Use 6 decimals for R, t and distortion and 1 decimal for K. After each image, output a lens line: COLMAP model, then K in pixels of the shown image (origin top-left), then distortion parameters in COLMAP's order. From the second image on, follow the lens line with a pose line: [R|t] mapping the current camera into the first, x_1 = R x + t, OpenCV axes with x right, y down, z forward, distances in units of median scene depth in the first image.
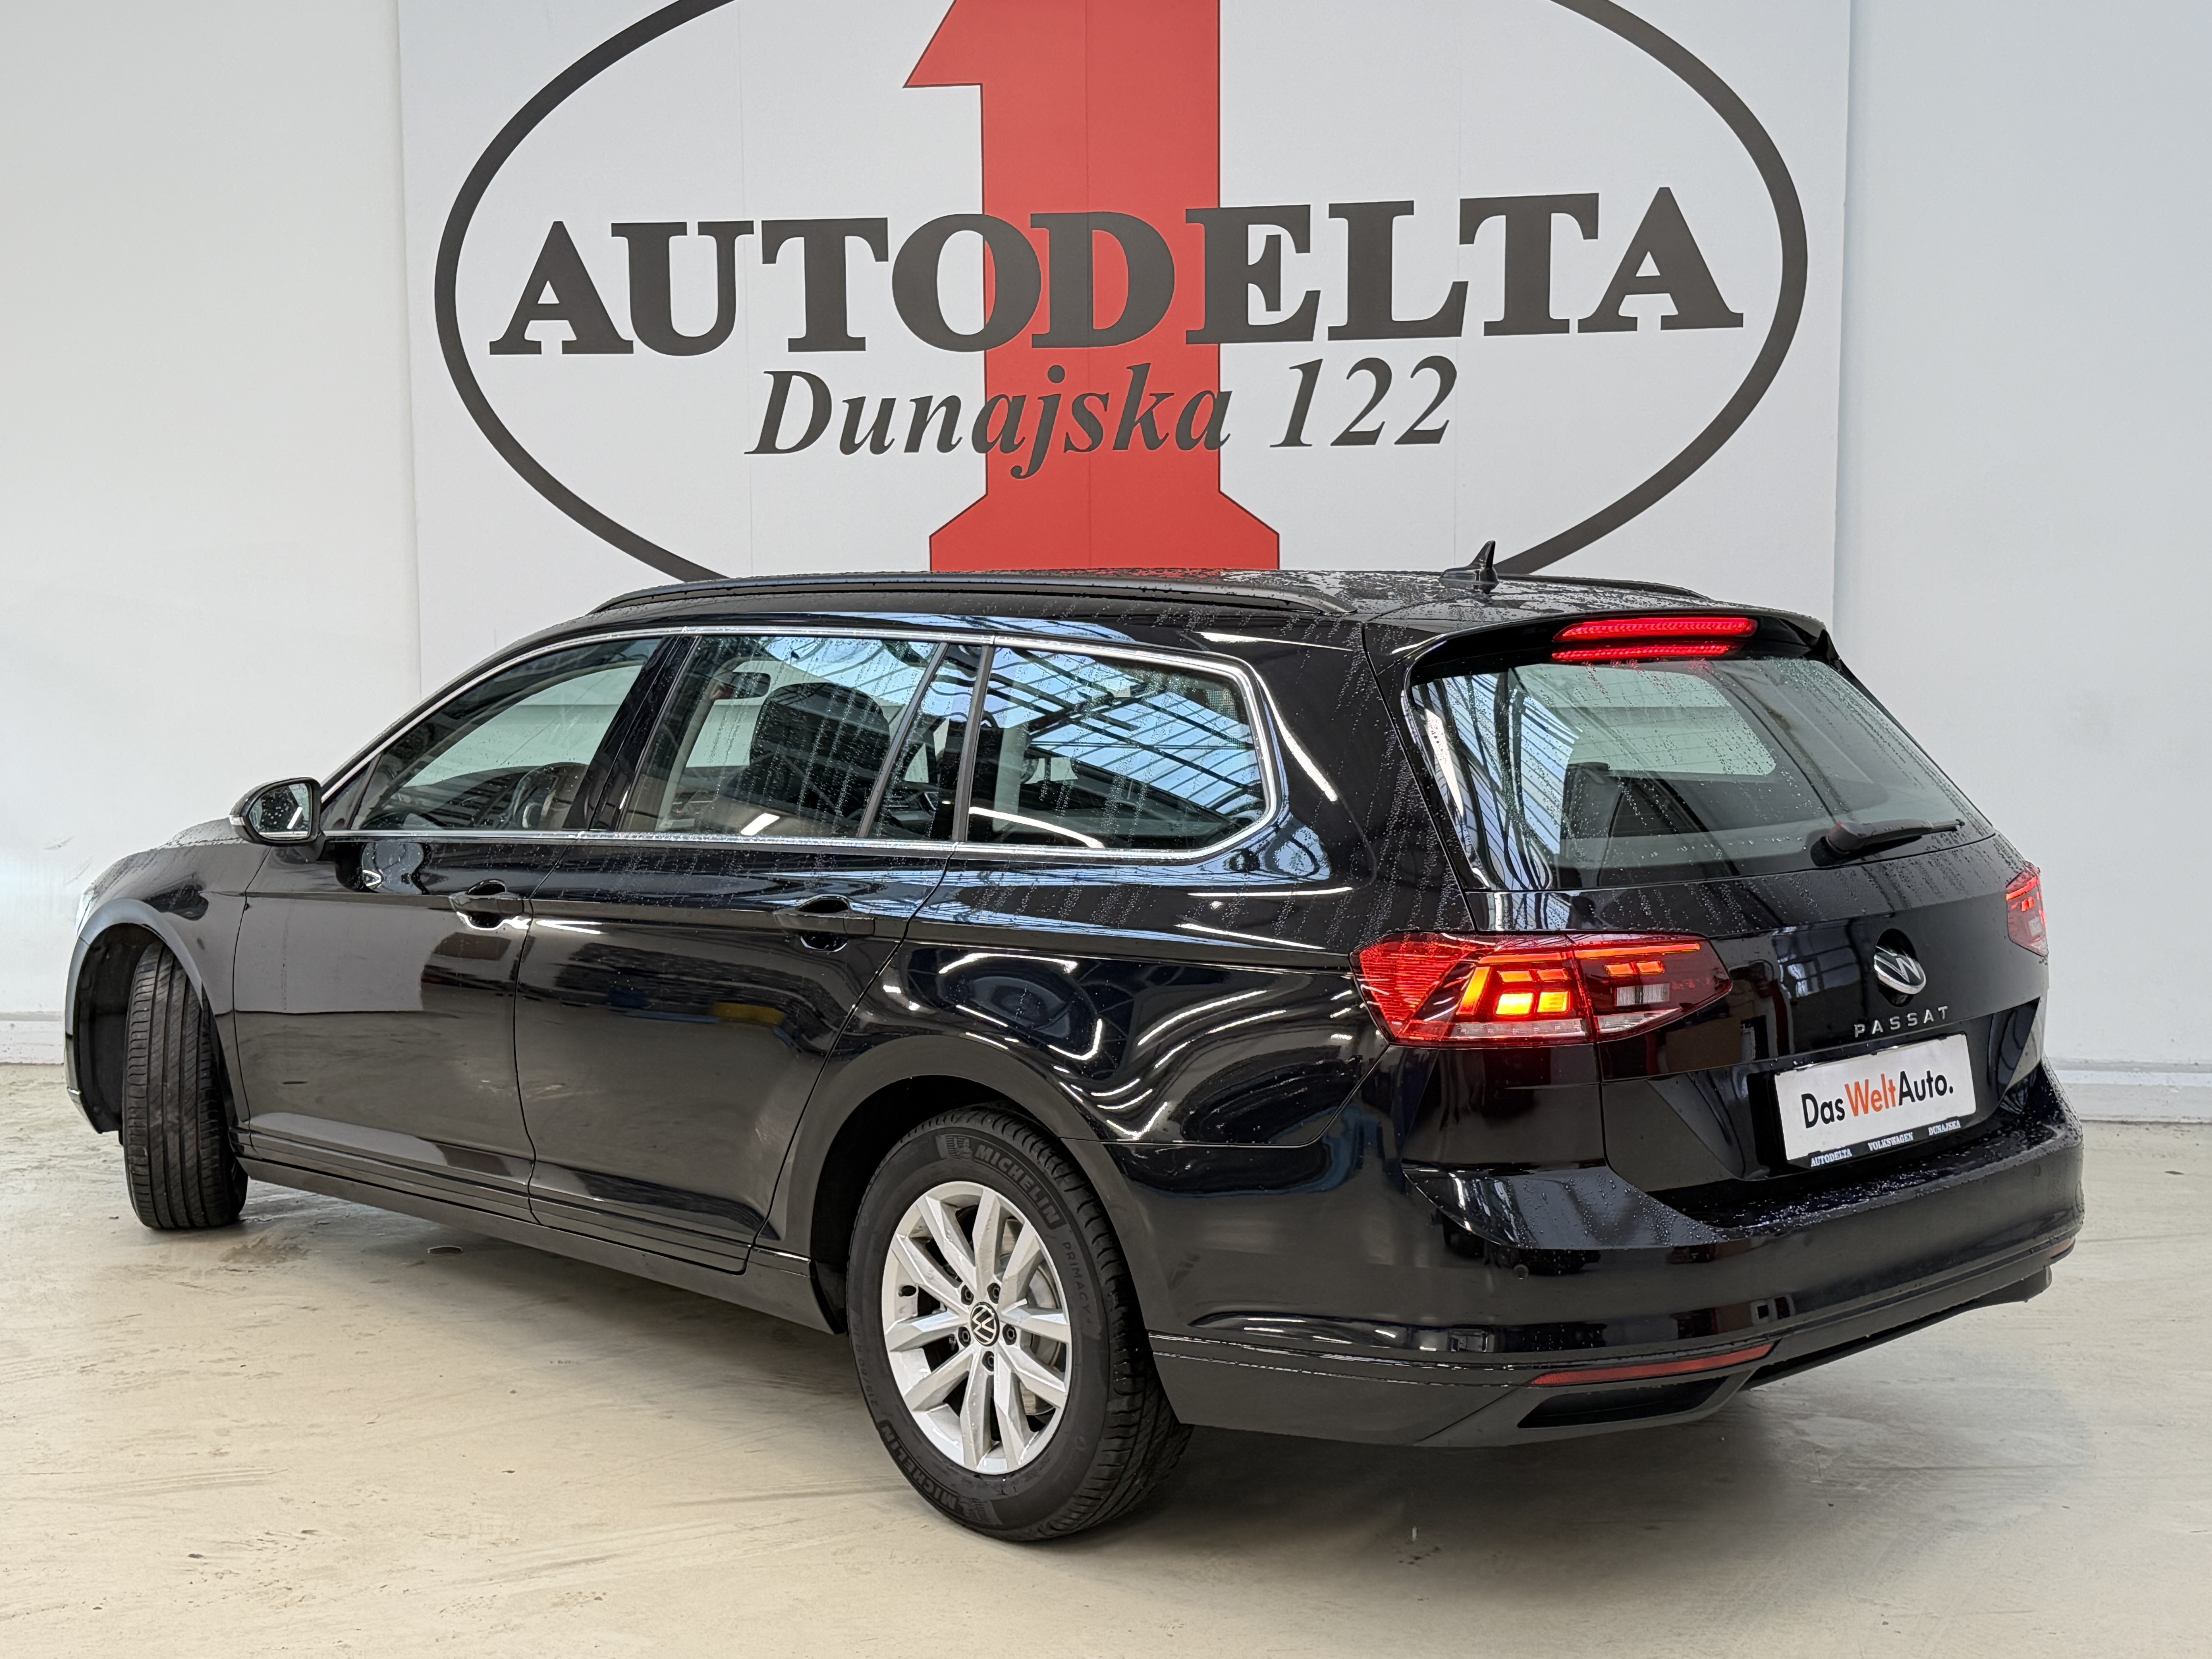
lens RADIAL K [[2785.7, 0, 1105.4], [0, 2785.7, 836.5], [0, 0, 1]] dist [0.043524, 0.000000]
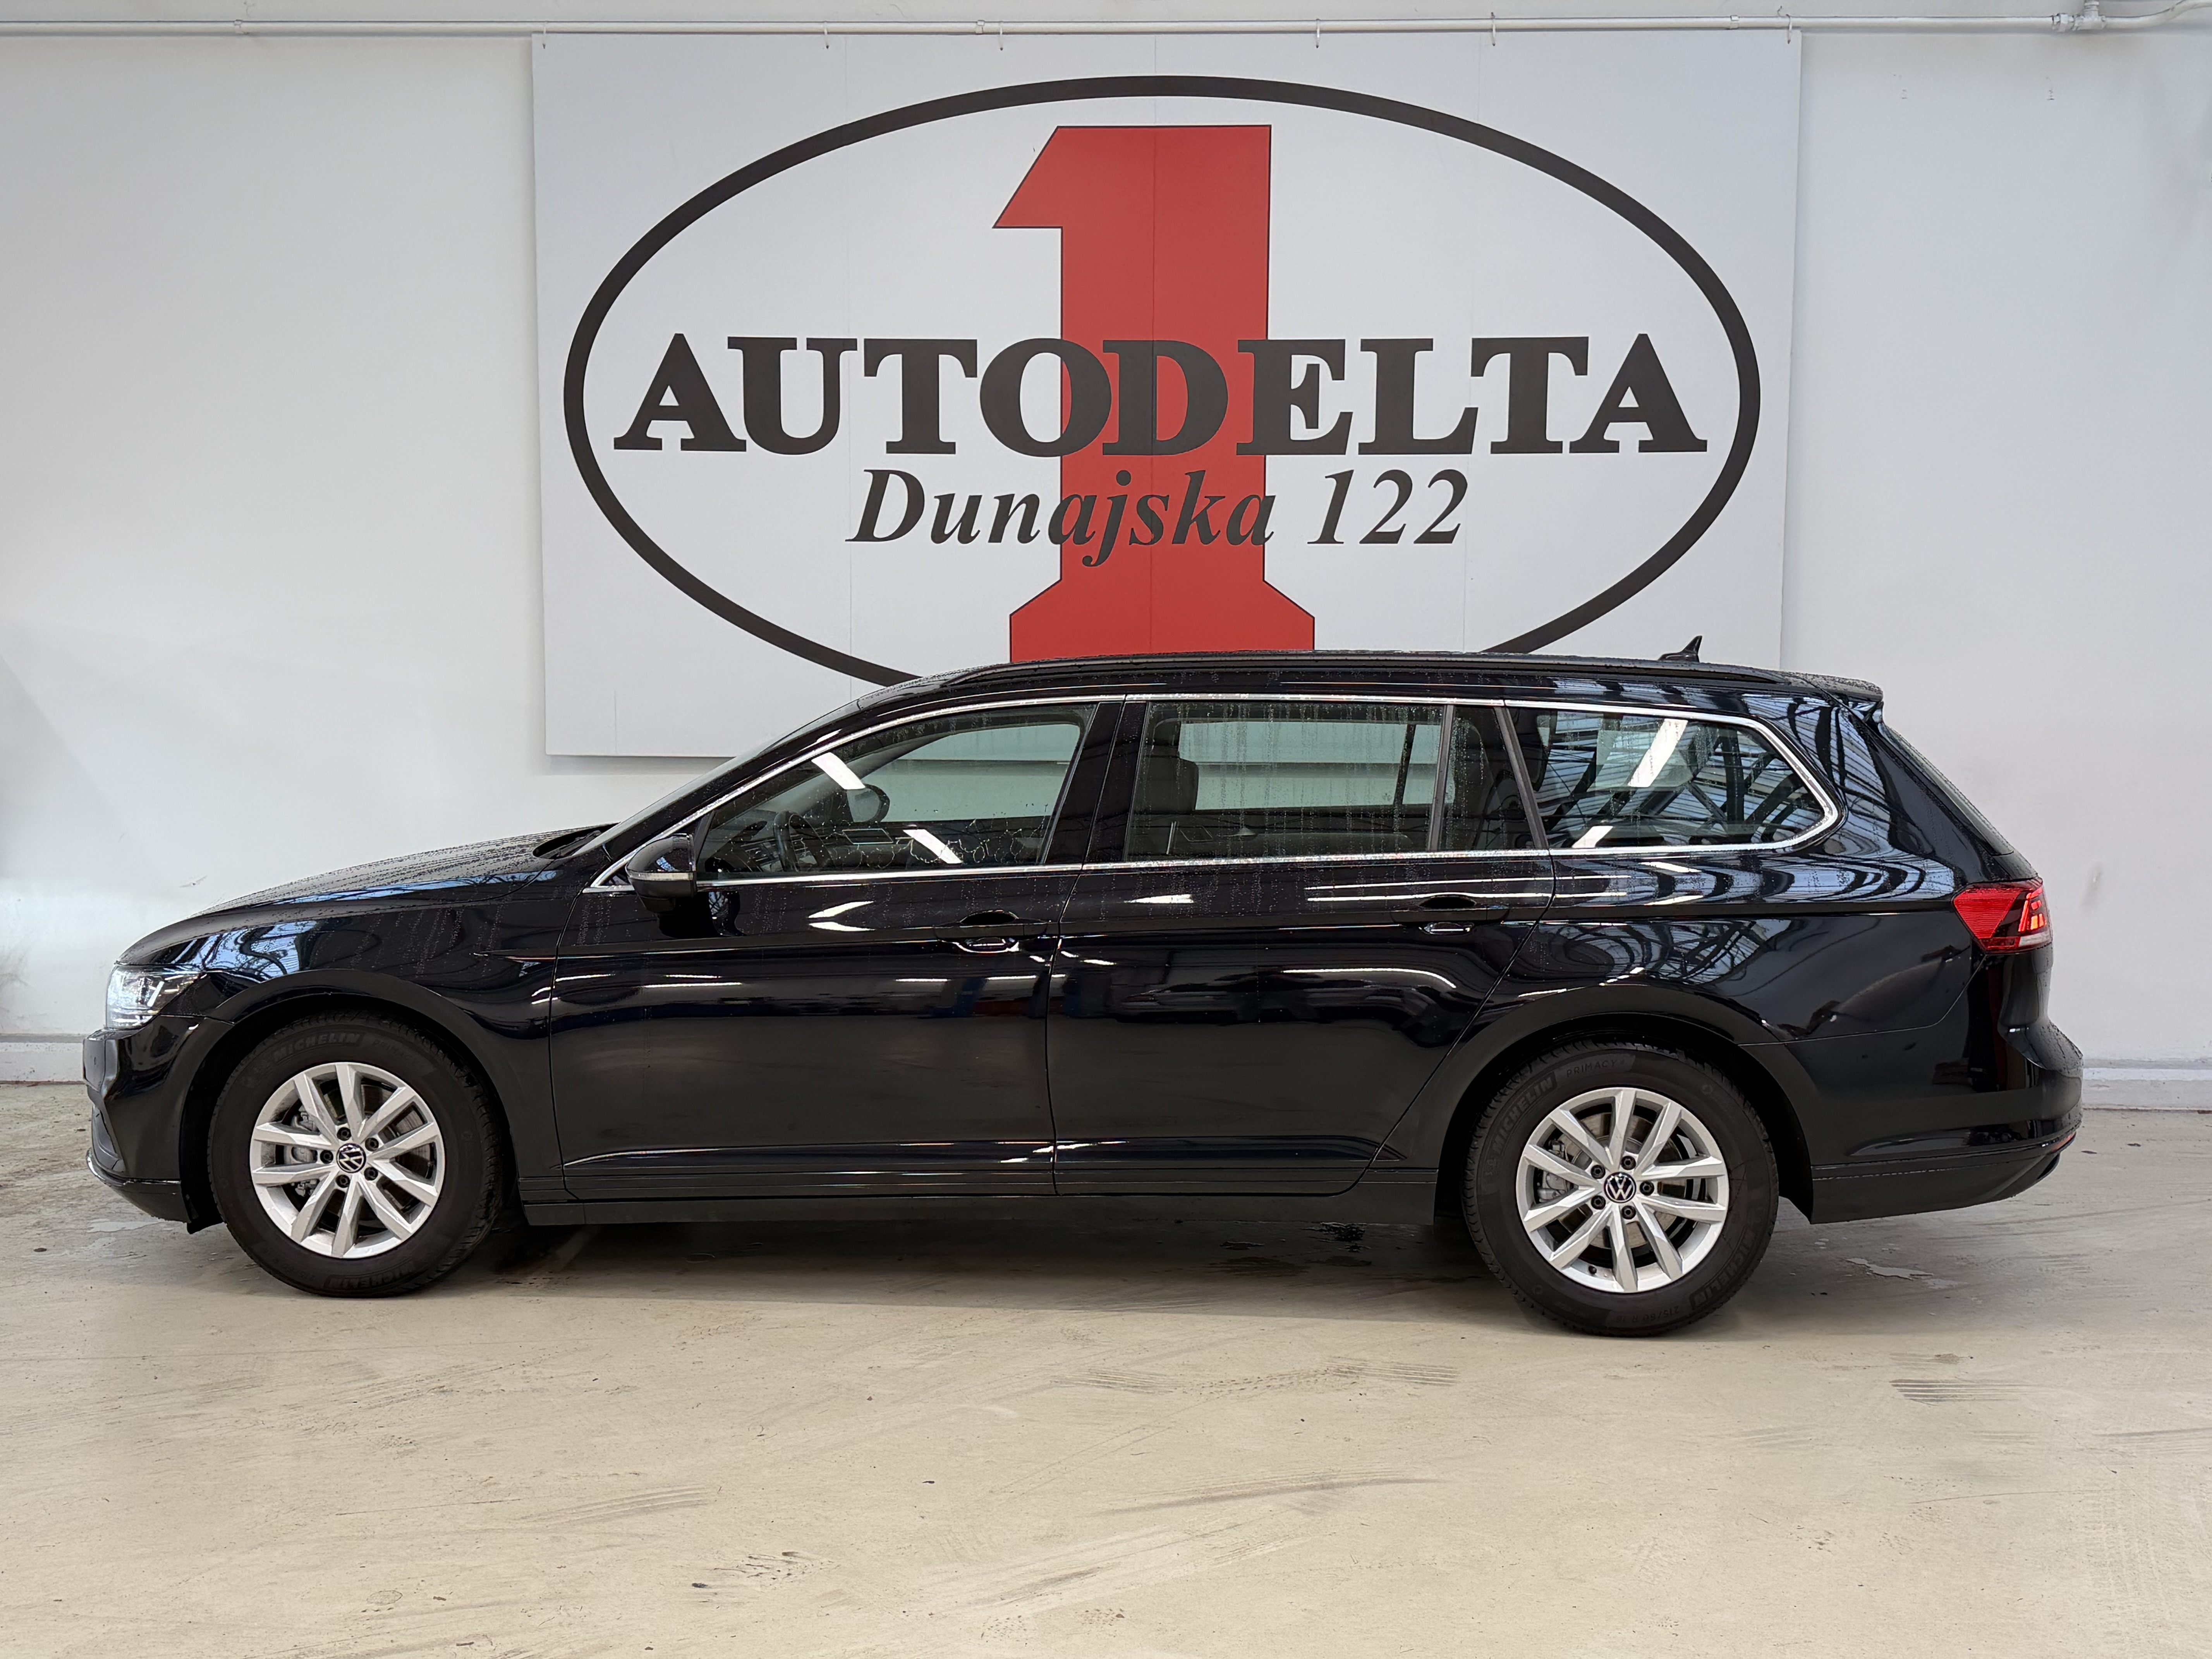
lens RADIAL K [[2235.5, 0, 1106.9], [0, 2235.5, 817.1], [0, 0, 1]] dist [0.048057, 0.000000]
pose [[0.990223, 0.001802, 0.139483, -0.155840], [0.000692, 0.999841, -0.017826, -0.007423], [-0.139493, 0.017748, 0.990064, 0.078158]]
